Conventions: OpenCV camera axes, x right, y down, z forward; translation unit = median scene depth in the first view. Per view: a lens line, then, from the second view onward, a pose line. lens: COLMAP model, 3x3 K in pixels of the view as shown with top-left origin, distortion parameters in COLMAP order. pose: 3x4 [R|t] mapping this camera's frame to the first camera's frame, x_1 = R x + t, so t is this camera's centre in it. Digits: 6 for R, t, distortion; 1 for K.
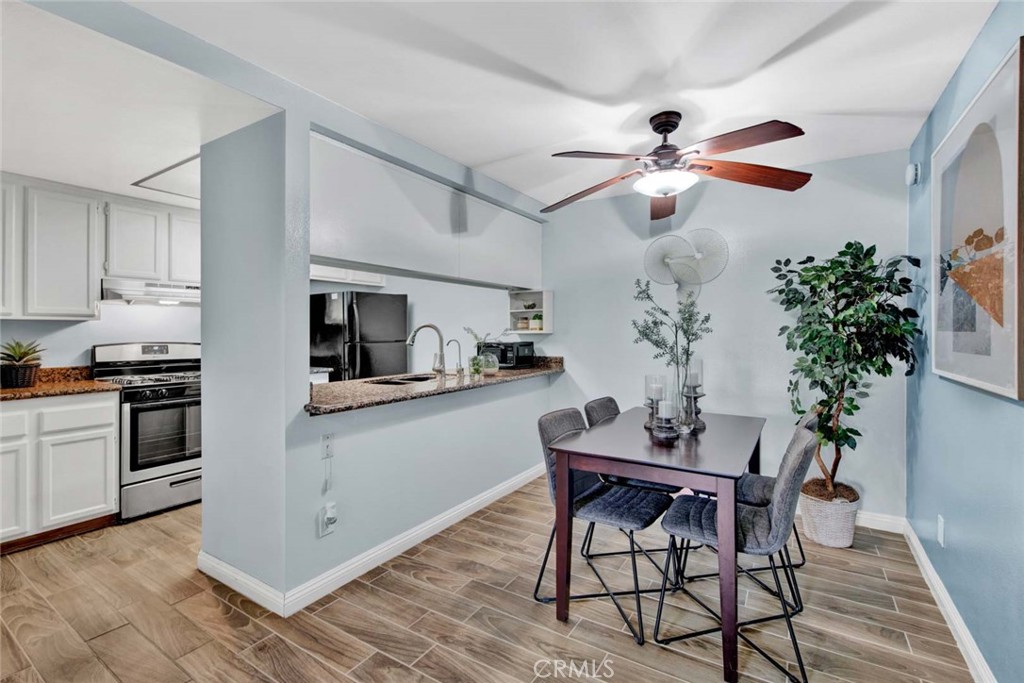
lens RADIAL K [[446.0, 0, 521.4], [0, 446.0, 321.6], [0, 0, 1]] dist [-0.021033, 0.001576]
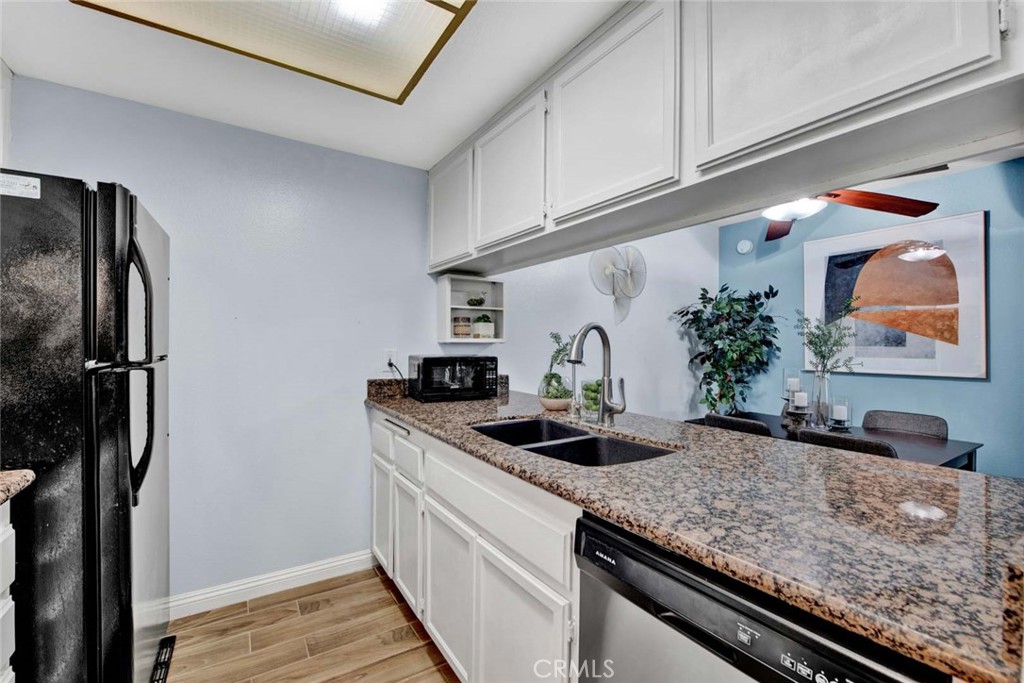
lens RADIAL K [[446.0, 0, 507.5], [0, 446.0, 337.3], [0, 0, 1]] dist [-0.021033, 0.001576]
pose [[0.419926, 0.026578, 0.907169, -0.721311], [-0.032241, 0.999377, -0.014355, 0.033606], [-0.906985, -0.023220, 0.420521, 0.871097]]
